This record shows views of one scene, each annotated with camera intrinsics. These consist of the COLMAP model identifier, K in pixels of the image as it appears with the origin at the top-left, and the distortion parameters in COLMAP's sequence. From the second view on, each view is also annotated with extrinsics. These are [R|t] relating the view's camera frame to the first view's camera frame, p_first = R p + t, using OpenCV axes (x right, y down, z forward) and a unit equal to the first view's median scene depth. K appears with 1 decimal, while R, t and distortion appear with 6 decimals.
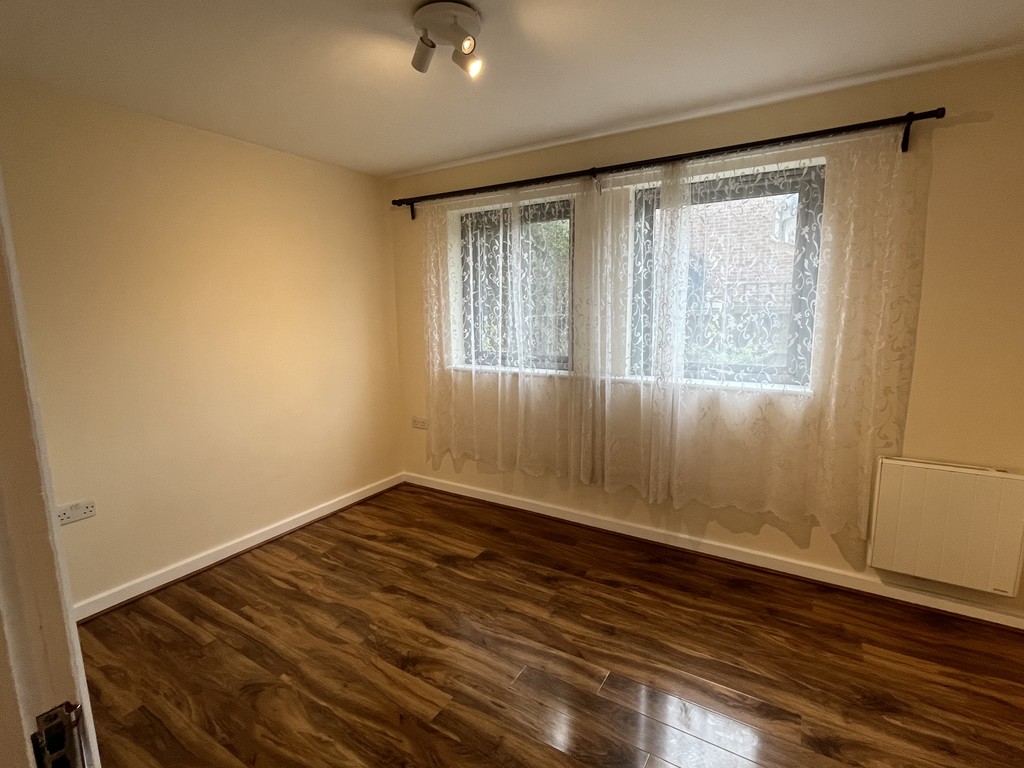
lens RADIAL K [[481.4, 0, 511.7], [0, 481.4, 377.4], [0, 0, 1]] dist [-0.014659, 0.000075]
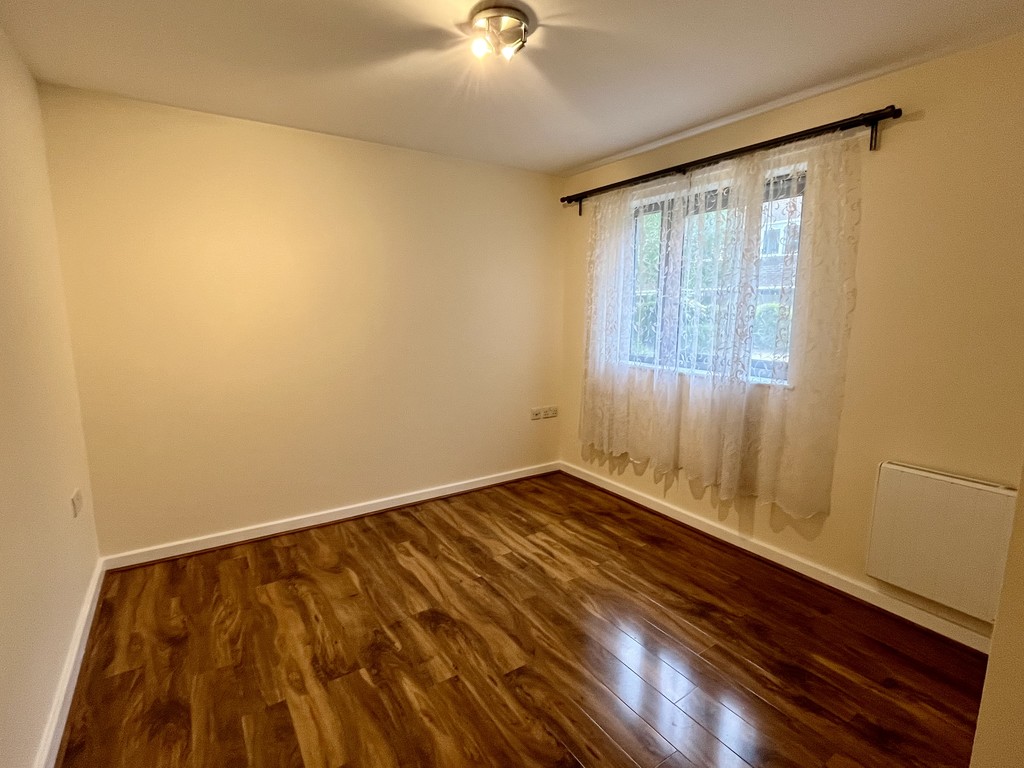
lens RADIAL K [[566.8, 0, 511.0], [0, 566.8, 393.2], [0, 0, 1]] dist [0.039353, 0.000214]
pose [[0.885936, 0.085192, -0.455916, 0.260619], [-0.078156, 0.996351, 0.034303, 0.020382], [0.457175, 0.005242, 0.889361, -0.157759]]
